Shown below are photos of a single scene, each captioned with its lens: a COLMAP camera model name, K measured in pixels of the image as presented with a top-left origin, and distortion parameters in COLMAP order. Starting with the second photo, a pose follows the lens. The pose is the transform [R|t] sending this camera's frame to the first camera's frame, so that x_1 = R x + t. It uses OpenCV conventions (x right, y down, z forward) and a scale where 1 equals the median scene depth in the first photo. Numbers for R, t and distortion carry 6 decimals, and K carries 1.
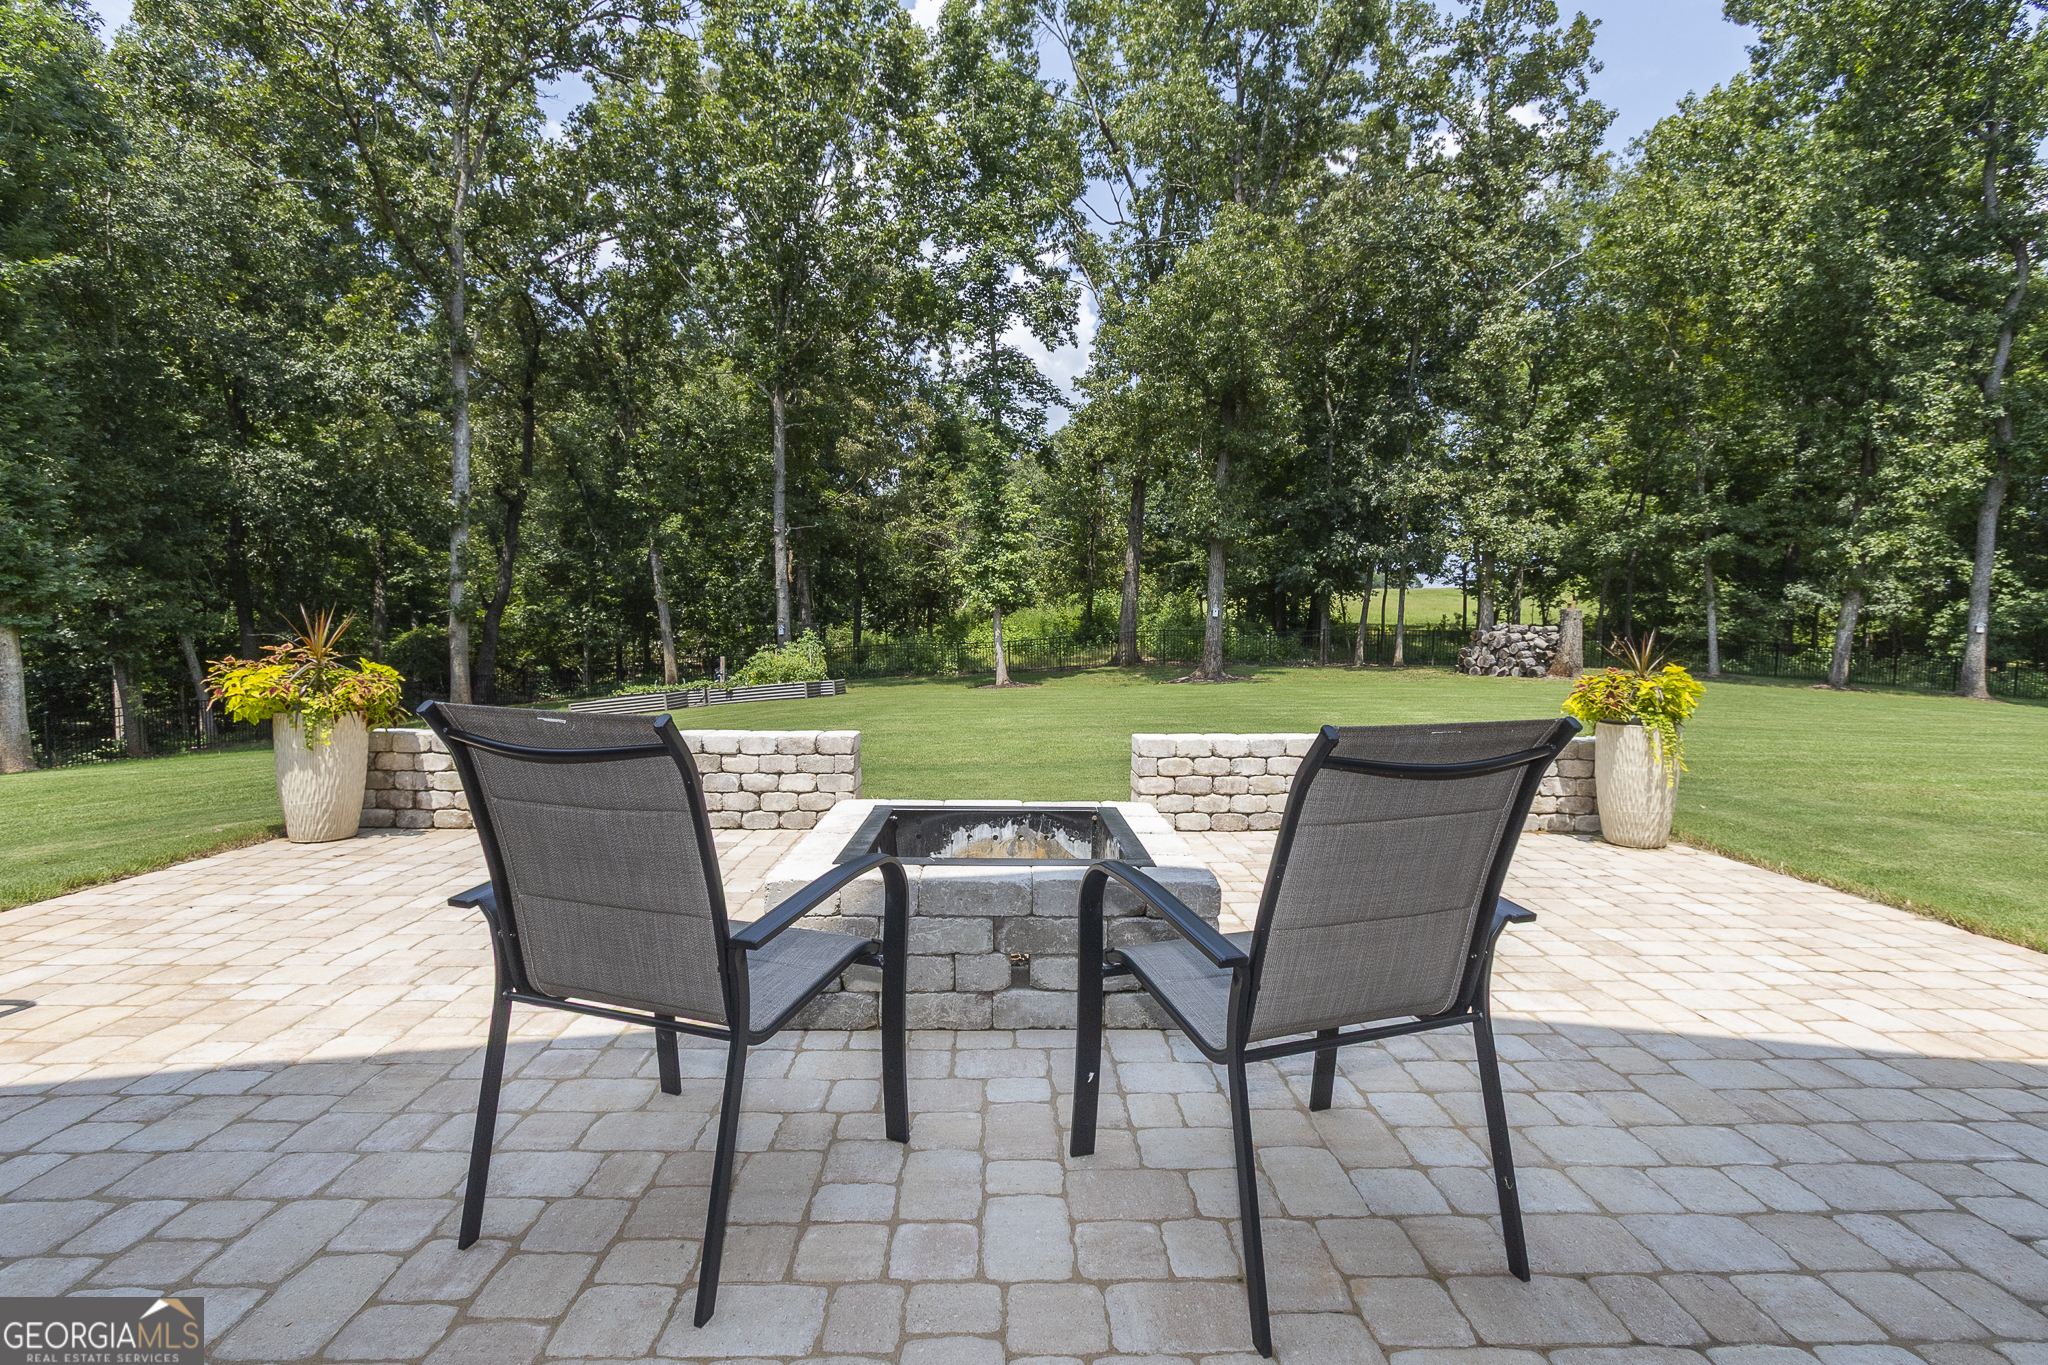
lens RADIAL K [[930.7, 0, 1016.9], [0, 930.7, 667.3], [0, 0, 1]] dist [0.002555, -0.000378]
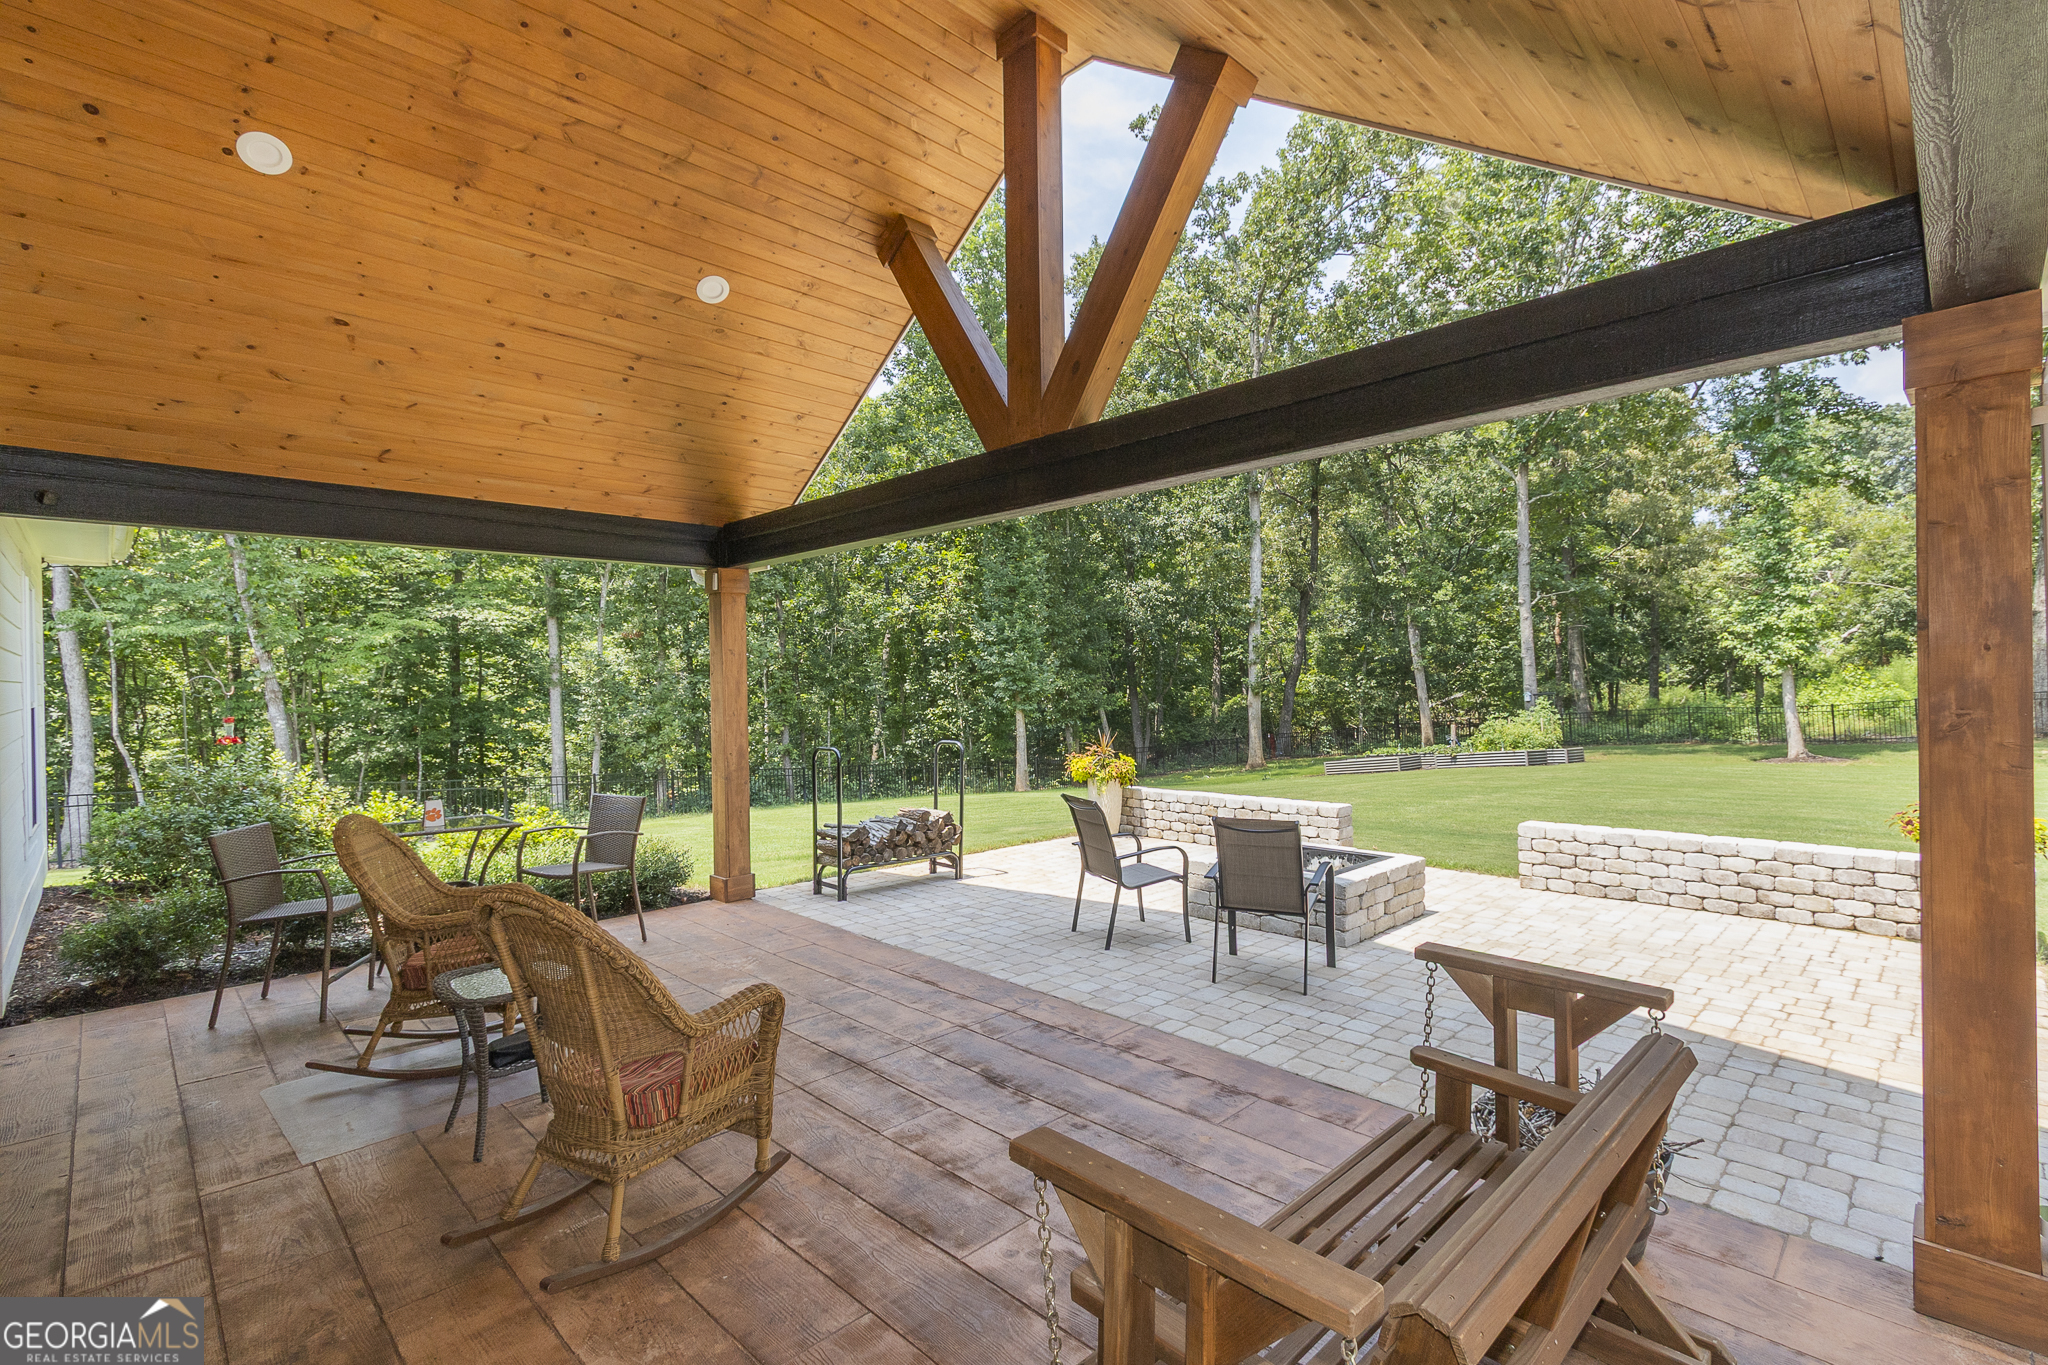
lens RADIAL K [[934.3, 0, 1038.7], [0, 934.3, 679.7], [0, 0, 1]] dist [0.000669, 0.000266]
pose [[0.686106, -0.021616, -0.727180, 0.140526], [-0.006612, 0.999332, -0.035944, -0.019192], [0.727471, 0.029470, 0.685505, -0.117711]]
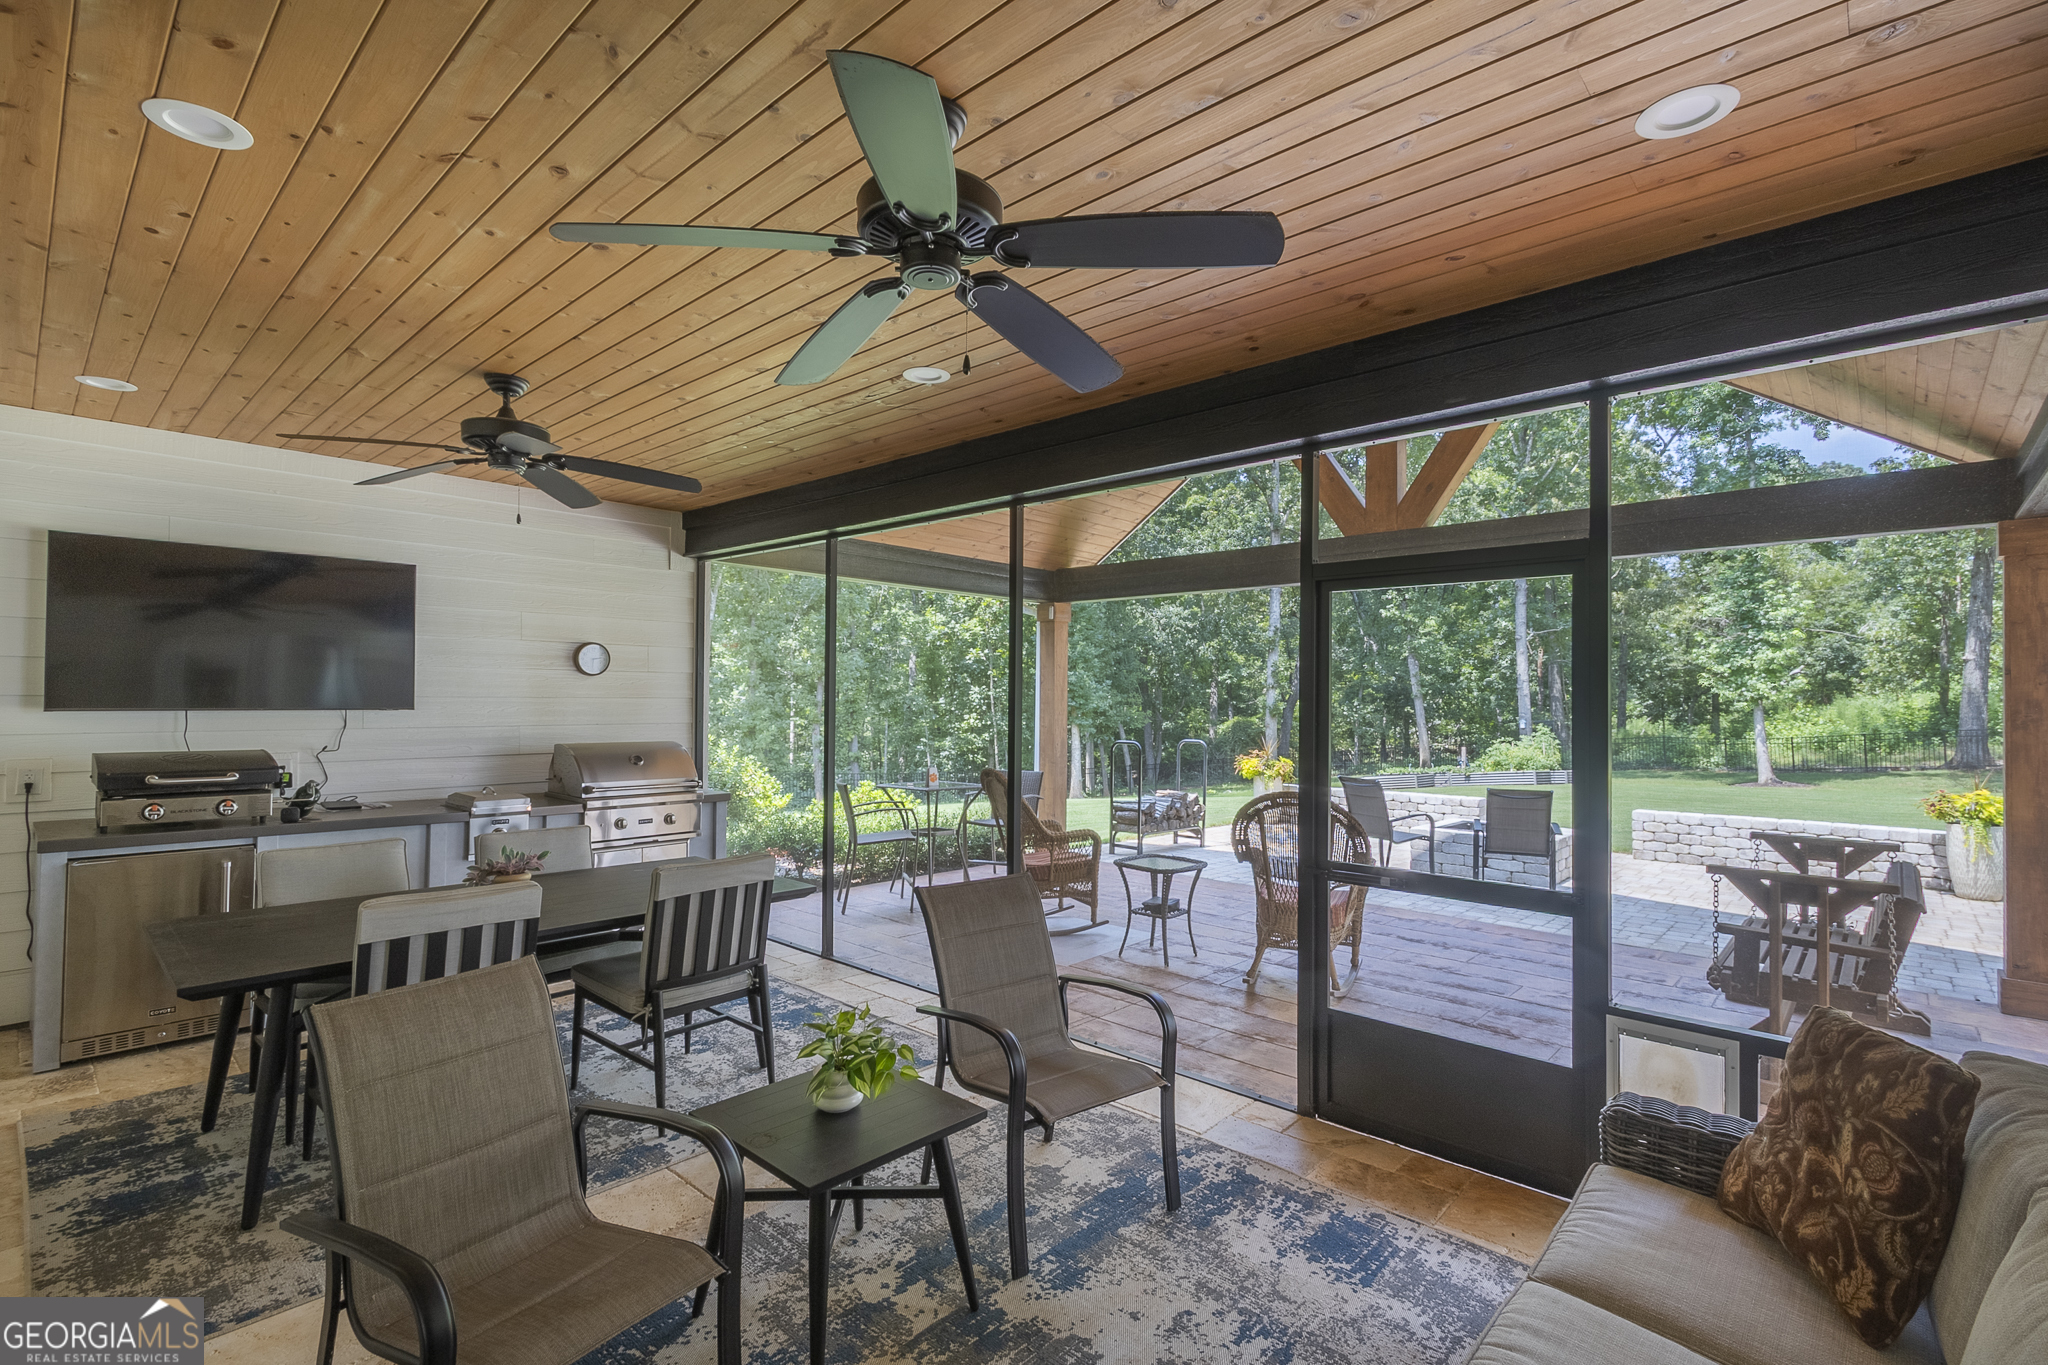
lens RADIAL K [[944.9, 0, 1024.0], [0, 944.9, 682.5], [0, 0, 1]] dist [0.000795, -0.000799]
pose [[0.718468, -0.016599, -0.695362, 0.122112], [-0.030126, 0.998034, -0.054951, -0.009462], [0.694907, 0.060429, 0.716556, -0.273501]]
